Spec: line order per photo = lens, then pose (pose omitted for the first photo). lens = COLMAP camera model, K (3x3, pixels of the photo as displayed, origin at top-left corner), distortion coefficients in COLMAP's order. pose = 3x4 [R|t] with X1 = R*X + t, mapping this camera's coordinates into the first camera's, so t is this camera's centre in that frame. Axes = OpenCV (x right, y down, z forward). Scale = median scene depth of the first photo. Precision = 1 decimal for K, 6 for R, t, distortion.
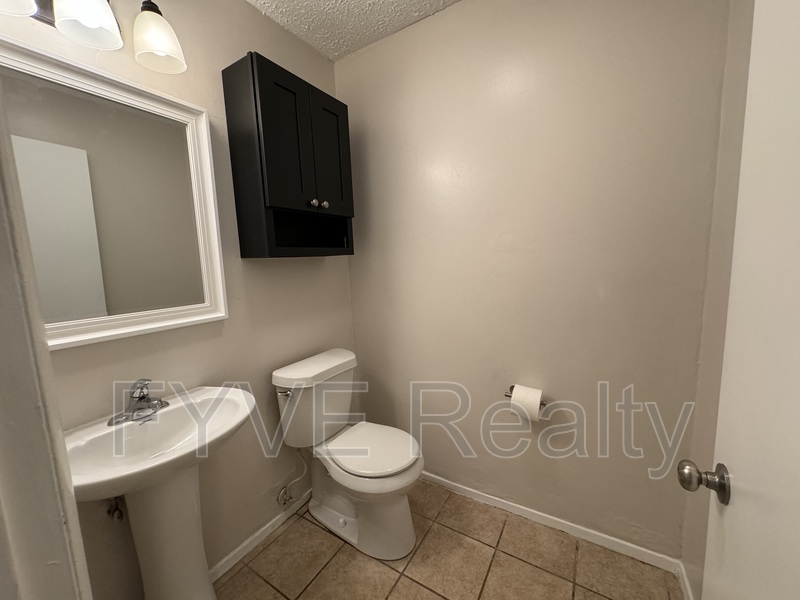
lens RADIAL K [[317.1, 0, 398.0], [0, 317.1, 299.1], [0, 0, 1]] dist [-0.000404, -0.000502]
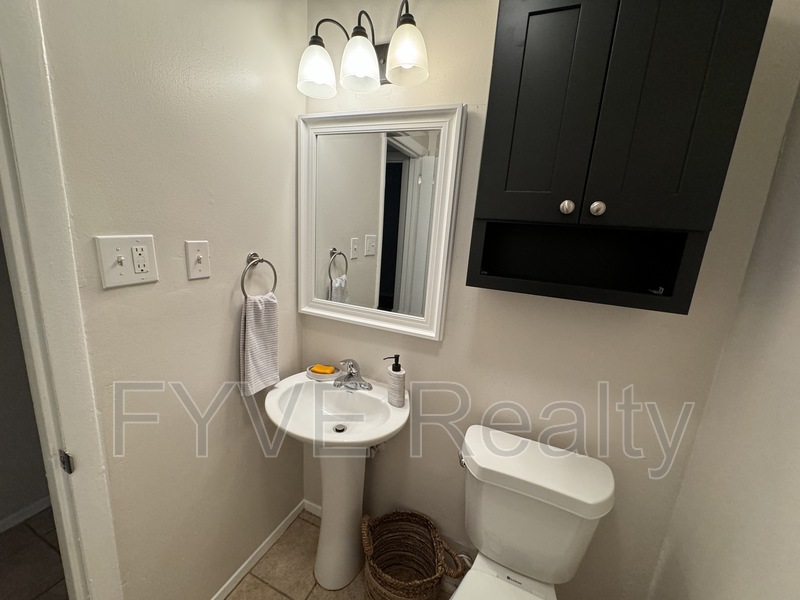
lens RADIAL K [[317.1, 0, 398.0], [0, 317.1, 299.1], [0, 0, 1]] dist [-0.000404, -0.000502]
pose [[0.152461, 0.256737, -0.954380, 0.282553], [-0.202966, 0.953220, 0.224001, -0.234957], [0.967244, 0.159555, 0.197438, 0.693708]]
